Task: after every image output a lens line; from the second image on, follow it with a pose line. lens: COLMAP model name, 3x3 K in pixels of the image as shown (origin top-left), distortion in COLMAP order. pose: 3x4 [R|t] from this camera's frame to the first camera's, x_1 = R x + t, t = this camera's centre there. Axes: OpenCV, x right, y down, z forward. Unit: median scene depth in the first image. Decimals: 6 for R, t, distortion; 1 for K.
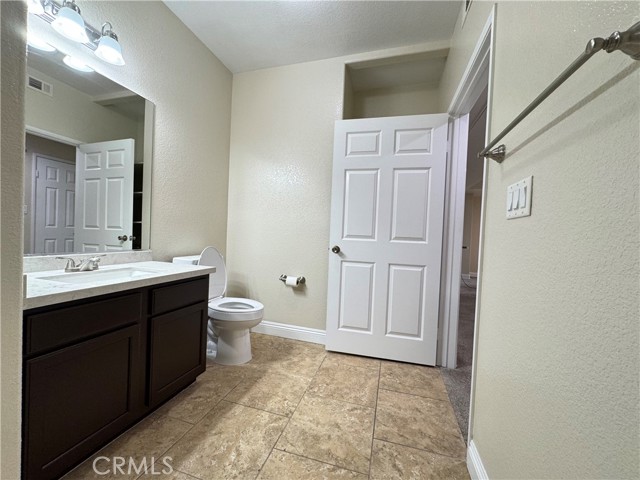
lens RADIAL K [[253.9, 0, 319.0], [0, 253.9, 239.6], [0, 0, 1]] dist [-0.000121, -0.000050]
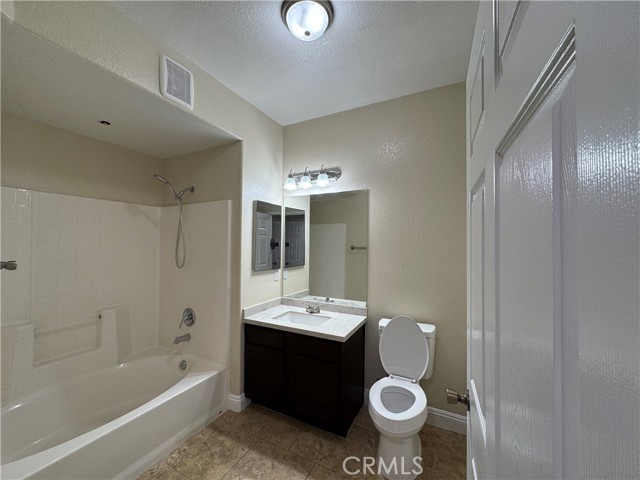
lens RADIAL K [[253.9, 0, 317.5], [0, 253.9, 237.4], [0, 0, 1]] dist [-0.000121, -0.000050]
pose [[-0.179645, -0.049748, -0.982473, 0.804631], [-0.034254, 0.998431, -0.044293, -0.311369], [0.983135, 0.025697, -0.181067, 1.311537]]
